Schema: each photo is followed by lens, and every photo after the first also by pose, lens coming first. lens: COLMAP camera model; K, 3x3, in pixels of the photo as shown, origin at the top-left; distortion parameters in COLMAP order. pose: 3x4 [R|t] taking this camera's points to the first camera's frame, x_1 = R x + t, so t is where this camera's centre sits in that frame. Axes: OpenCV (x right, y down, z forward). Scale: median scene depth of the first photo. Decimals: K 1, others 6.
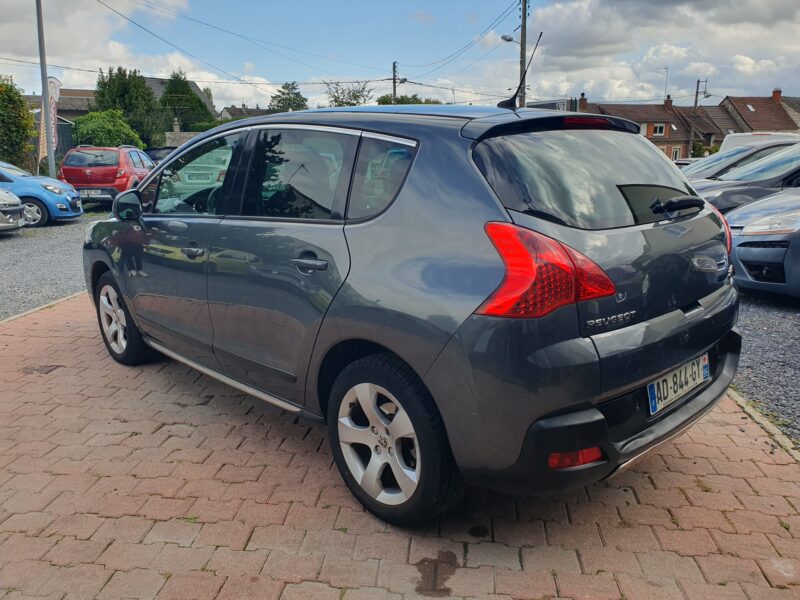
lens RADIAL K [[628.3, 0, 398.7], [0, 628.3, 302.9], [0, 0, 1]] dist [0.029724, -0.015221]
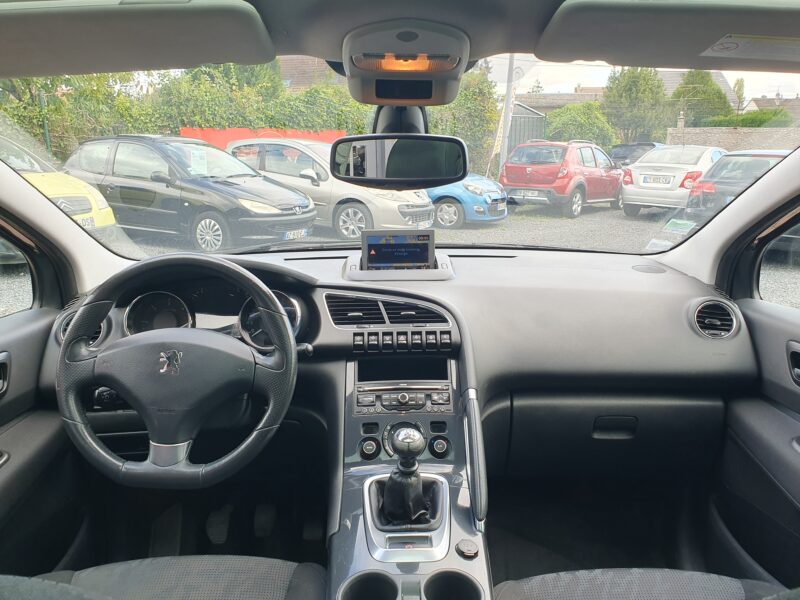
lens RADIAL K [[628.3, 0, 408.1], [0, 628.3, 291.5], [0, 0, 1]] dist [0.029724, -0.015221]
pose [[0.733085, 0.162530, -0.660432, -0.005829], [-0.170371, 0.983952, 0.053034, -0.057492], [0.658453, 0.073640, 0.749010, 0.239938]]
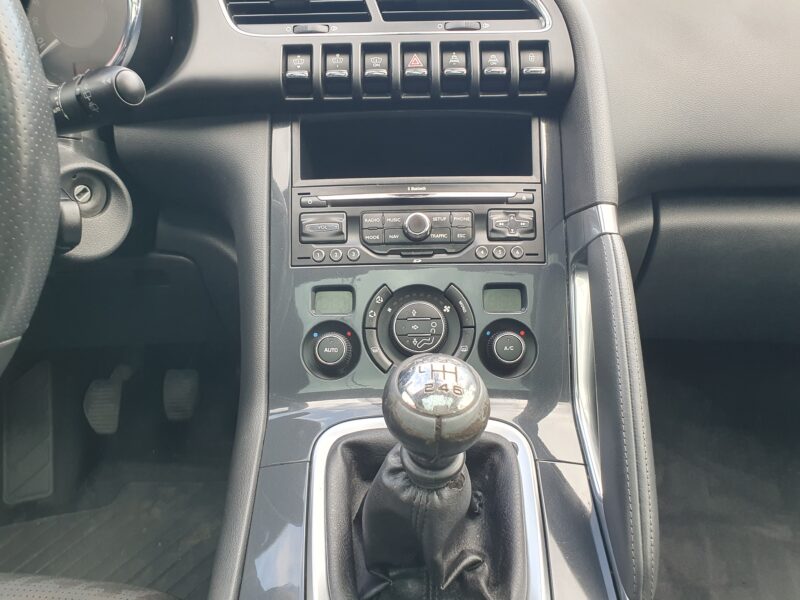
lens RADIAL K [[628.3, 0, 403.6], [0, 628.3, 303.4], [0, 0, 1]] dist [0.029724, -0.015221]
pose [[0.720114, 0.412065, -0.558246, -0.040735], [-0.174048, 0.886108, 0.429558, -0.049026], [0.671672, -0.212169, 0.709818, 0.279734]]
